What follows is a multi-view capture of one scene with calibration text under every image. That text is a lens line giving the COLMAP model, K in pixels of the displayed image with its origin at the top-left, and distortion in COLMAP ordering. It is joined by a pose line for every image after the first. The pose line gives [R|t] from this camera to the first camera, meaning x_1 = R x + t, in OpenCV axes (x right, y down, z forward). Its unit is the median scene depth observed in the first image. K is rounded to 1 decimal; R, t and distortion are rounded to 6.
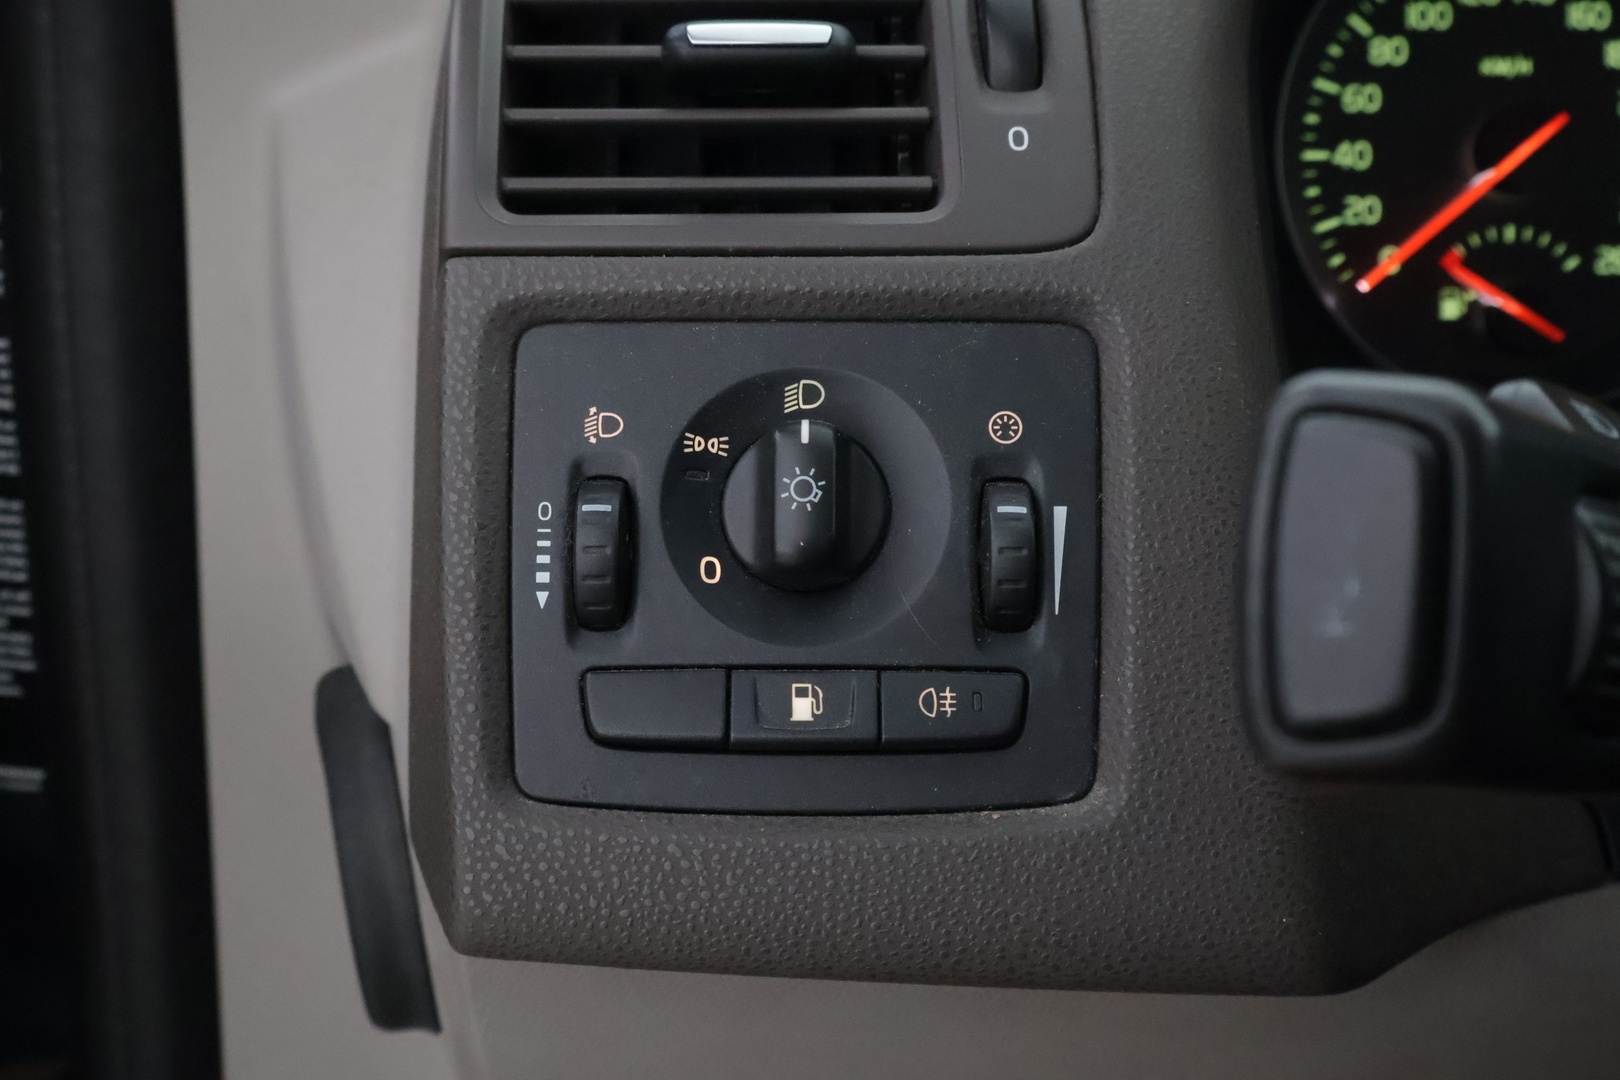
lens RADIAL K [[2217.4, 0, 806.9], [0, 2217.4, 541.8], [0, 0, 1]] dist [0.000753, 0.000000]
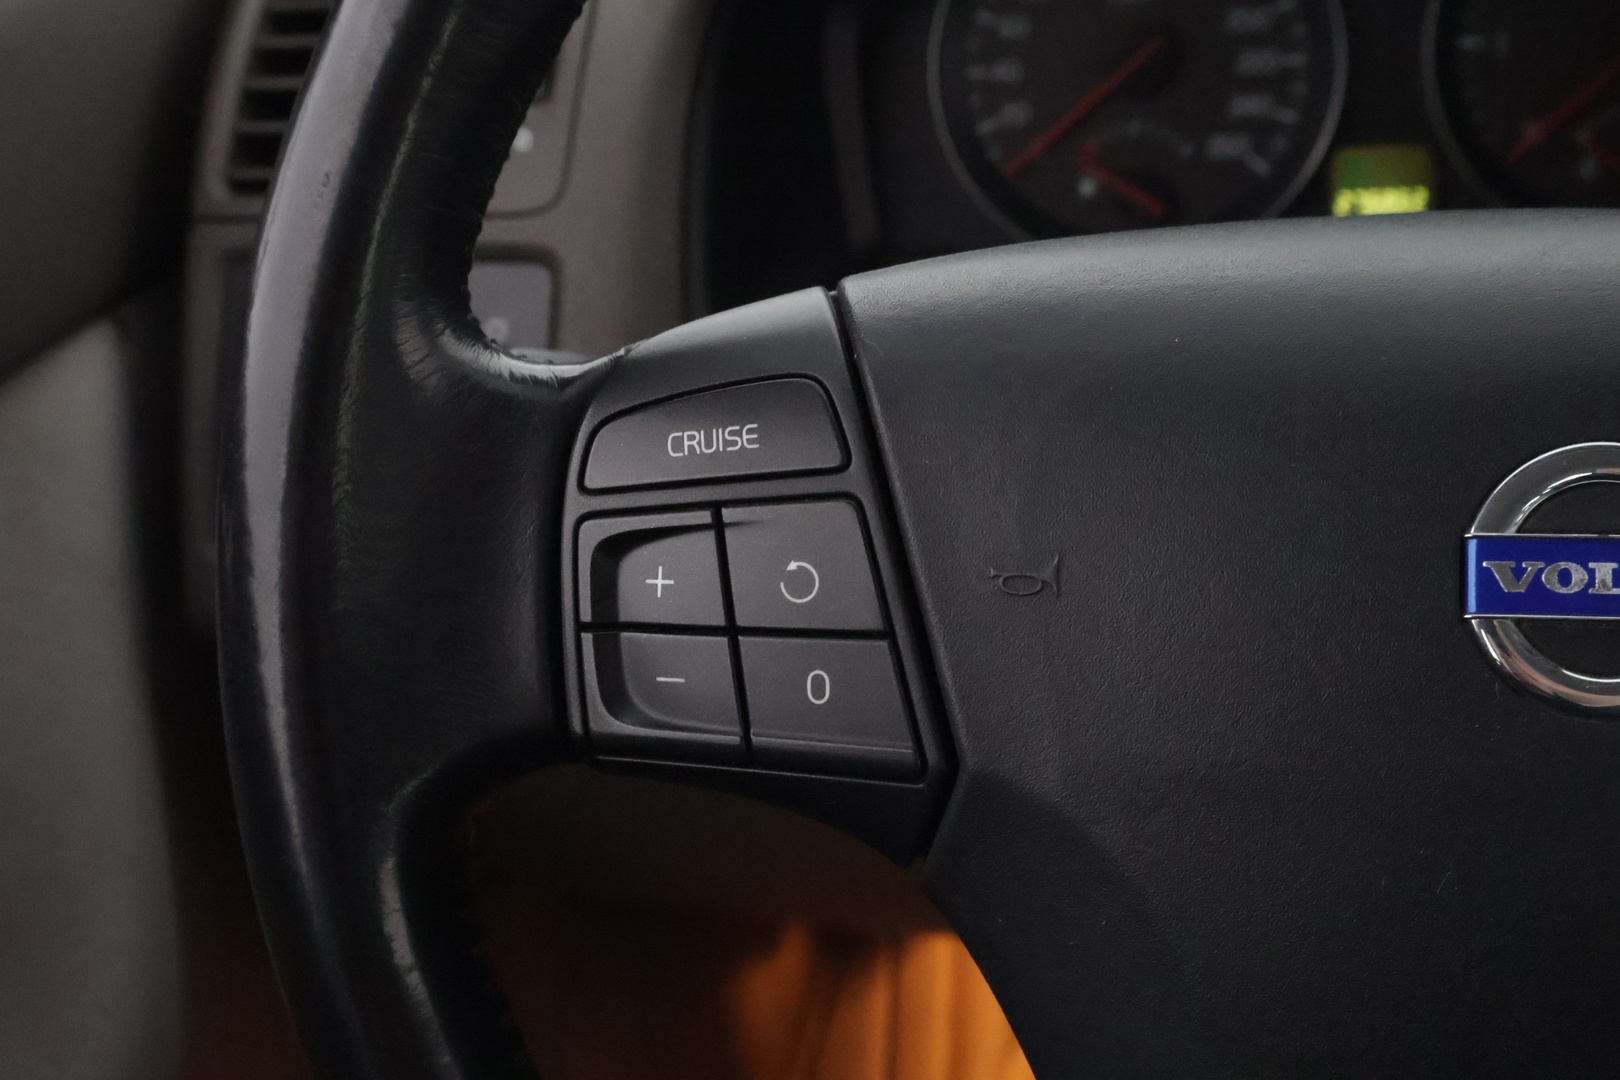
lens RADIAL K [[2355.2, 0, 801.2], [0, 2355.2, 535.2], [0, 0, 1]] dist [0.037138, 0.000000]
pose [[0.959626, 0.031397, -0.279522, 0.528206], [0.004196, 0.992042, 0.125836, -0.078530], [0.281249, -0.121929, 0.951857, -0.392759]]
